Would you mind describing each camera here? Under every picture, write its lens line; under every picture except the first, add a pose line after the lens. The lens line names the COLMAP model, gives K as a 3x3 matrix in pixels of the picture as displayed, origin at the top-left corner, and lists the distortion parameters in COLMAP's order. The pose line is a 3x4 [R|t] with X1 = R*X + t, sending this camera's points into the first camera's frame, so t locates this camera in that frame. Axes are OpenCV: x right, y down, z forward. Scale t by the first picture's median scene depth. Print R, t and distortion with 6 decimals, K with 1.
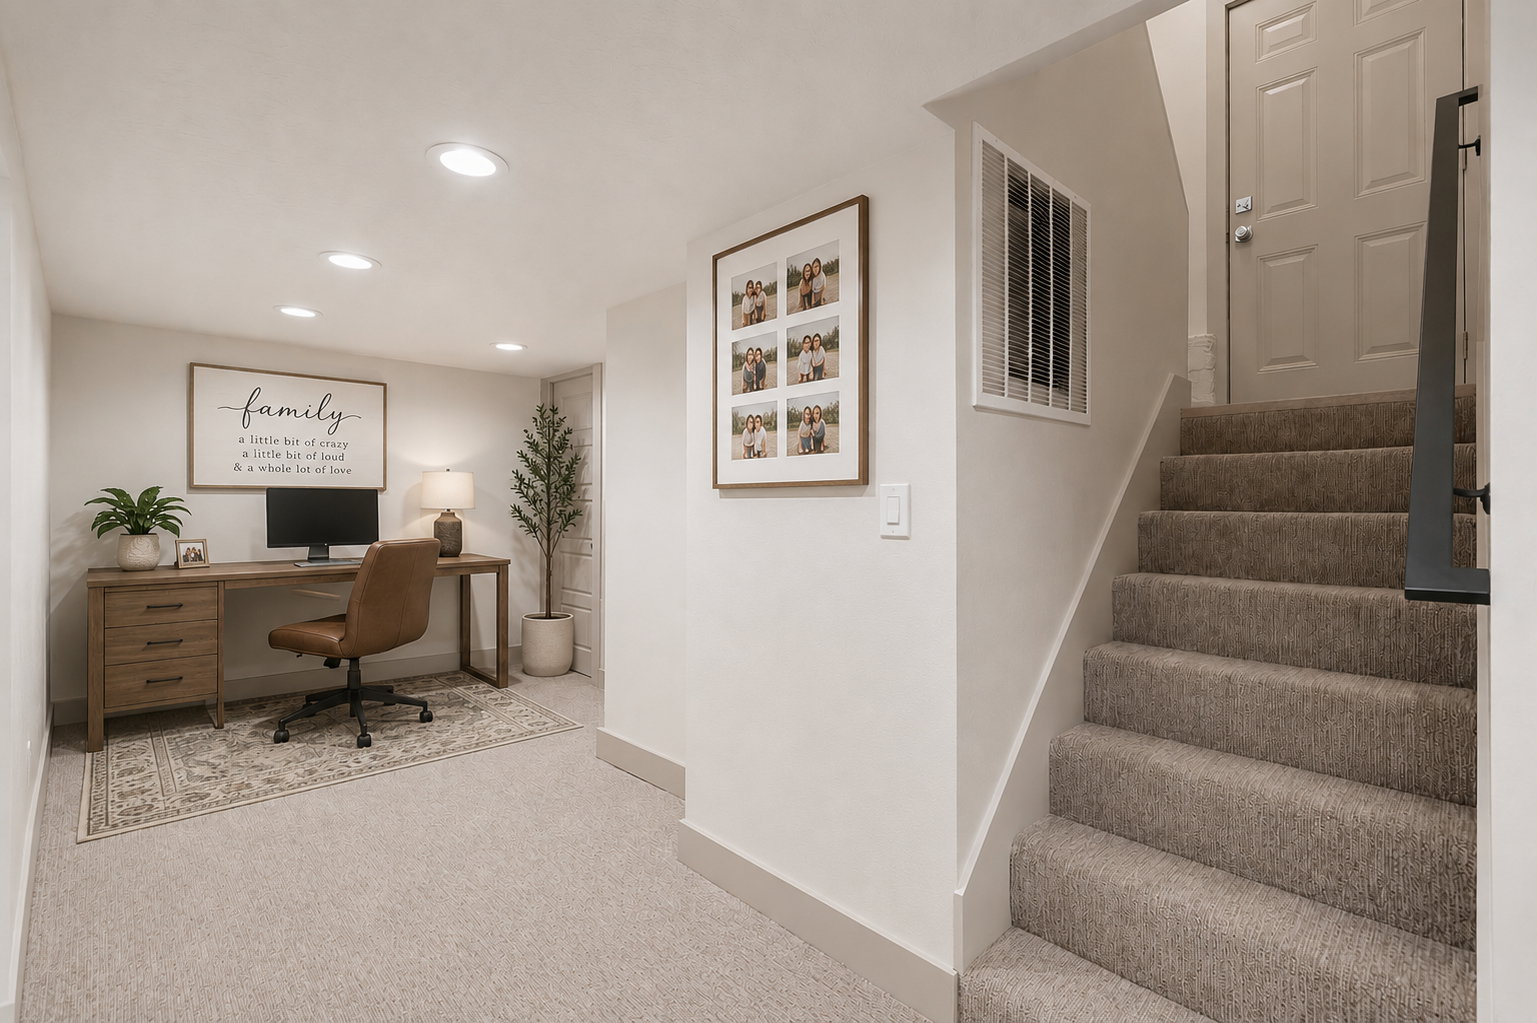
lens RADIAL K [[688.1, 0, 775.4], [0, 688.1, 511.0], [0, 0, 1]] dist [0.008354, -0.000033]
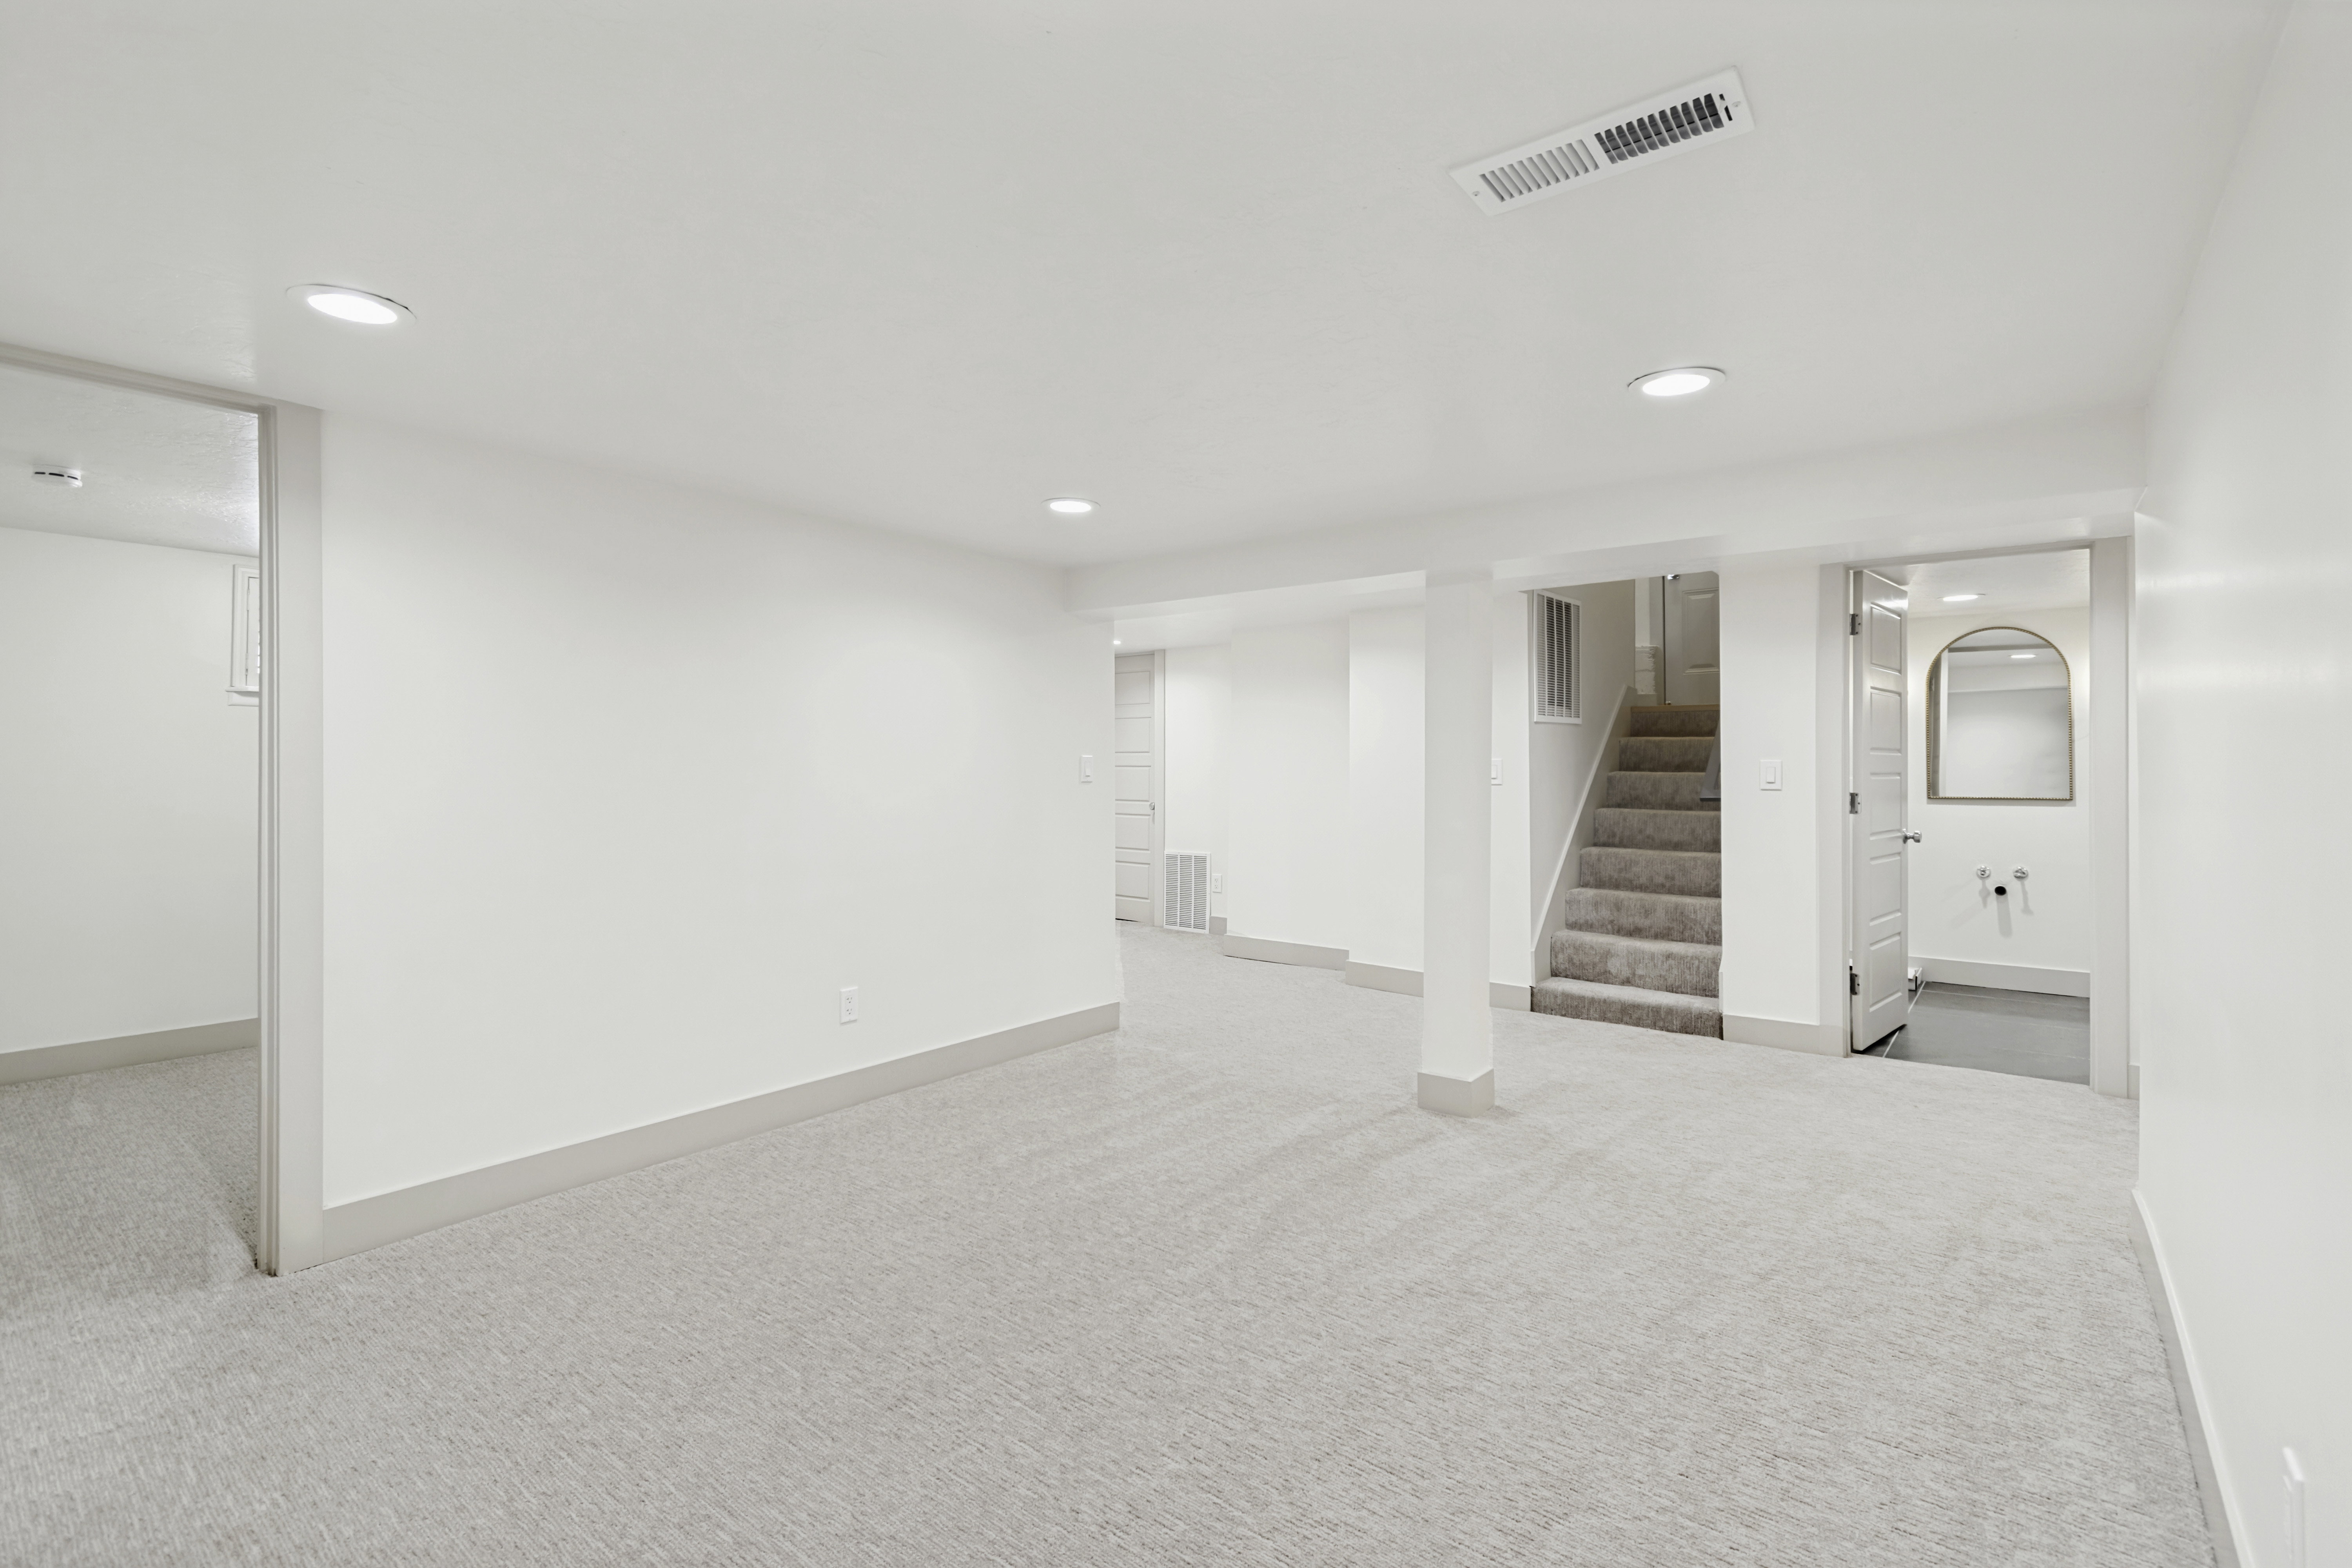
lens RADIAL K [[1052.9, 0, 1186.5], [0, 1052.9, 783.2], [0, 0, 1]] dist [0.008354, -0.000033]
pose [[0.992352, -0.006557, 0.123266, -0.982943], [0.006385, 0.999978, 0.001794, 0.018949], [-0.123275, -0.000994, 0.992372, -1.739421]]
